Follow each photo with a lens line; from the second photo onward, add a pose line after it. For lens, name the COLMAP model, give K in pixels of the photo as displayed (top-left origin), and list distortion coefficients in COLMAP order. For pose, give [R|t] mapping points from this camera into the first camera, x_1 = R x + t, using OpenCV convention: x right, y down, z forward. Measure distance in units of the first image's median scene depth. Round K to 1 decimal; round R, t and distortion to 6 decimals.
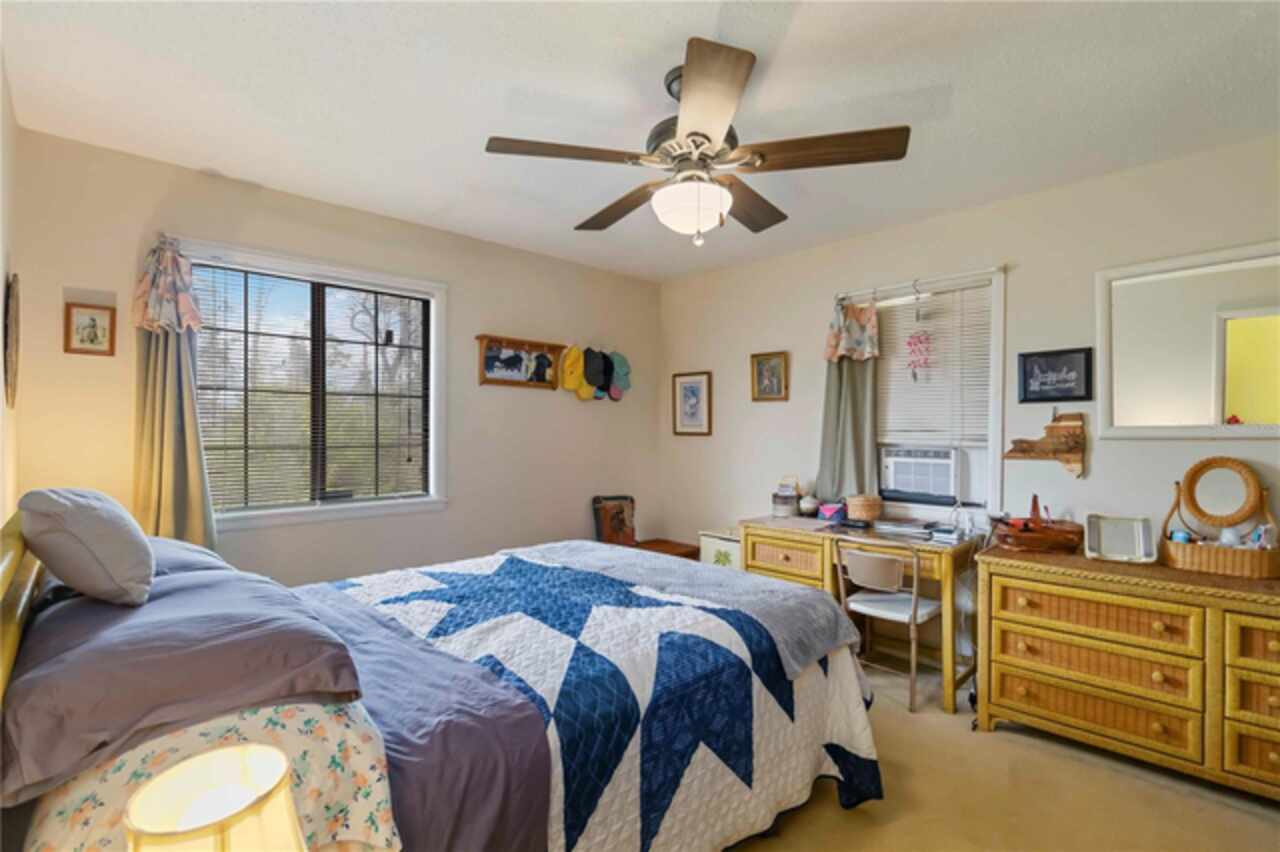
lens RADIAL K [[594.2, 0, 646.0], [0, 594.2, 431.4], [0, 0, 1]] dist [-0.000382, 0.000064]
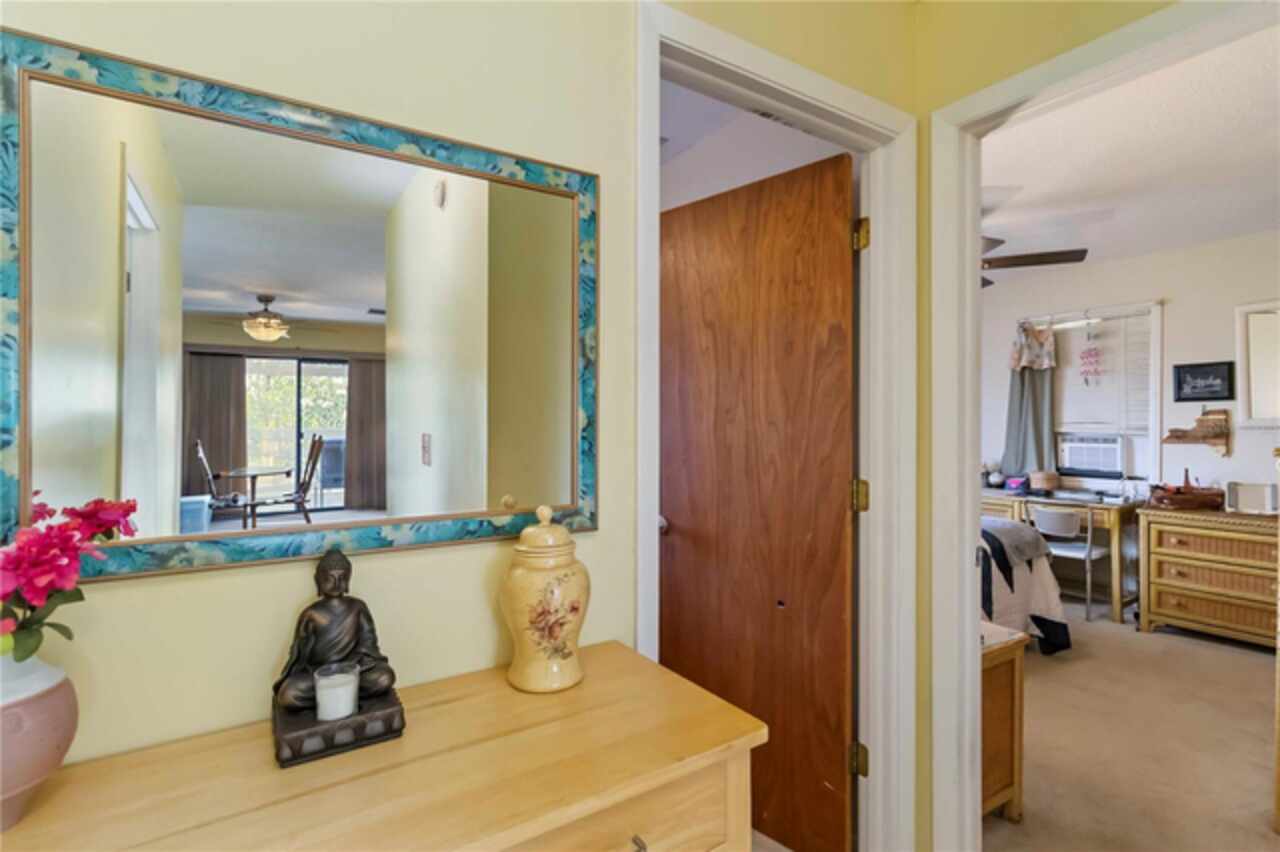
lens RADIAL K [[607.0, 0, 640.0], [0, 607.0, 420.2], [0, 0, 1]] dist [0.000115, -0.000527]
pose [[0.980645, -0.005187, -0.195725, -0.300944], [0.003914, 0.999969, -0.006890, -0.001560], [0.195755, 0.005991, 0.980635, -0.605084]]
